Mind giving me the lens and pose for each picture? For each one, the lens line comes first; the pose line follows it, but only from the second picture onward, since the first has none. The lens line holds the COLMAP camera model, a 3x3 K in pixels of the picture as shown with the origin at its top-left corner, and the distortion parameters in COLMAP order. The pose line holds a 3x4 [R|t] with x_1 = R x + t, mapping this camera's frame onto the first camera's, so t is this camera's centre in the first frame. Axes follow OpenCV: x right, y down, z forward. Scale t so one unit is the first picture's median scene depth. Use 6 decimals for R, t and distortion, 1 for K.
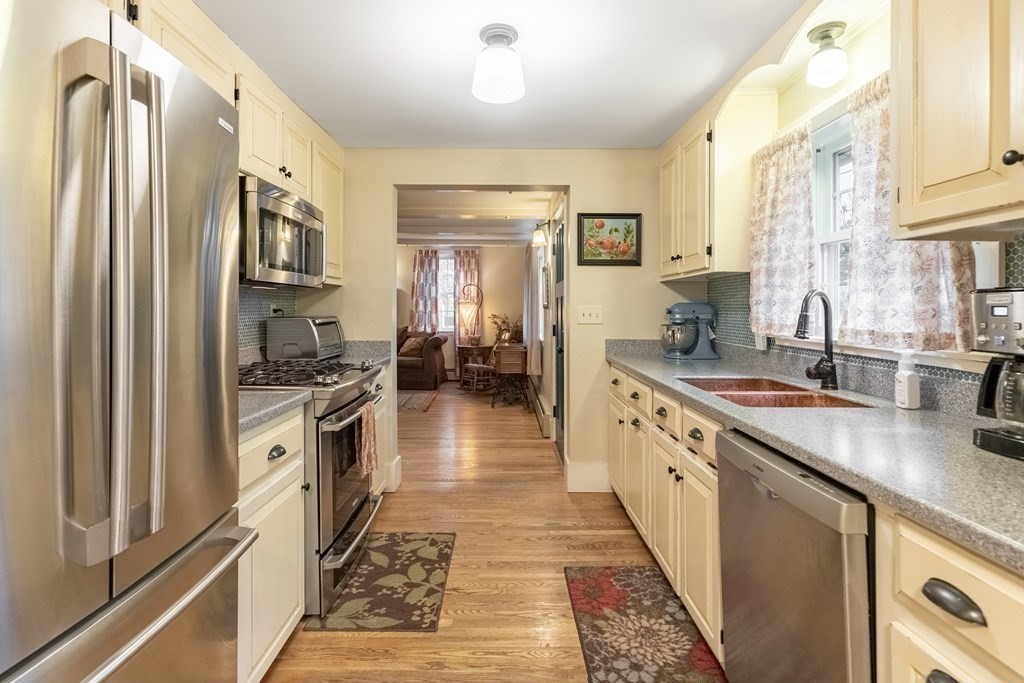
lens RADIAL K [[488.9, 0, 497.3], [0, 488.9, 309.5], [0, 0, 1]] dist [0.007952, -0.001288]
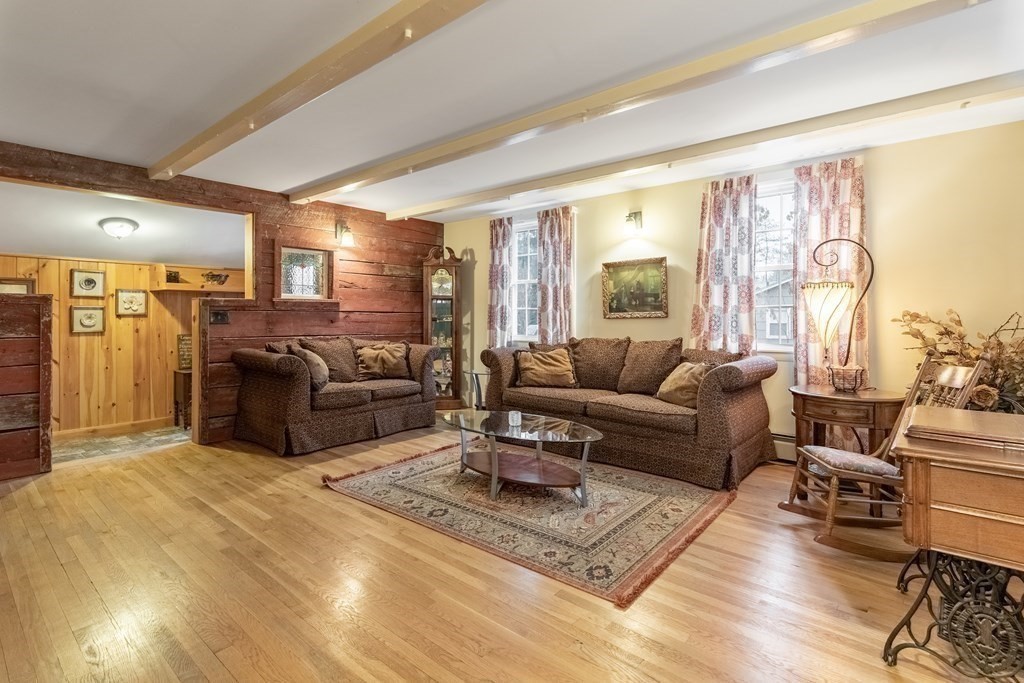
lens RADIAL K [[488.9, 0, 502.4], [0, 488.9, 322.5], [0, 0, 1]] dist [0.007952, -0.001288]
pose [[0.752171, 0.003378, -0.658960, 0.013032], [0.007547, 0.999877, 0.013740, 0.023990], [0.658925, -0.015308, 0.752053, 1.164153]]
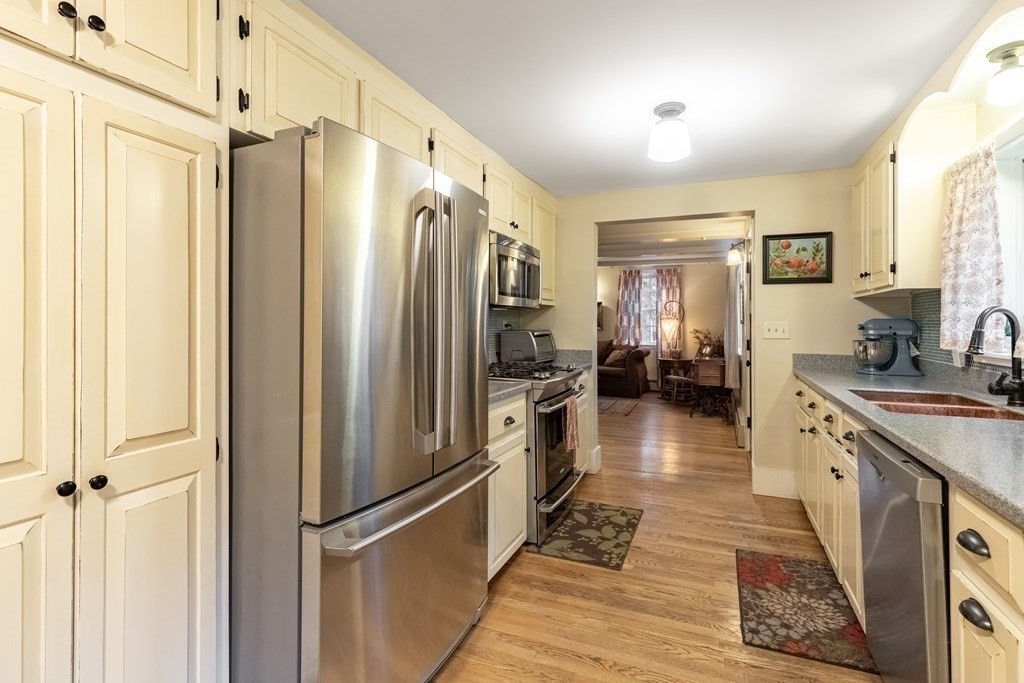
lens RADIAL K [[488.9, 0, 512.6], [0, 488.9, 318.7], [0, 0, 1]] dist [0.007952, -0.001288]
pose [[0.919706, -0.002867, -0.392598, 0.100301], [-0.001525, 0.999940, -0.010875, -0.001956], [0.392606, 0.010601, 0.919646, -0.256136]]
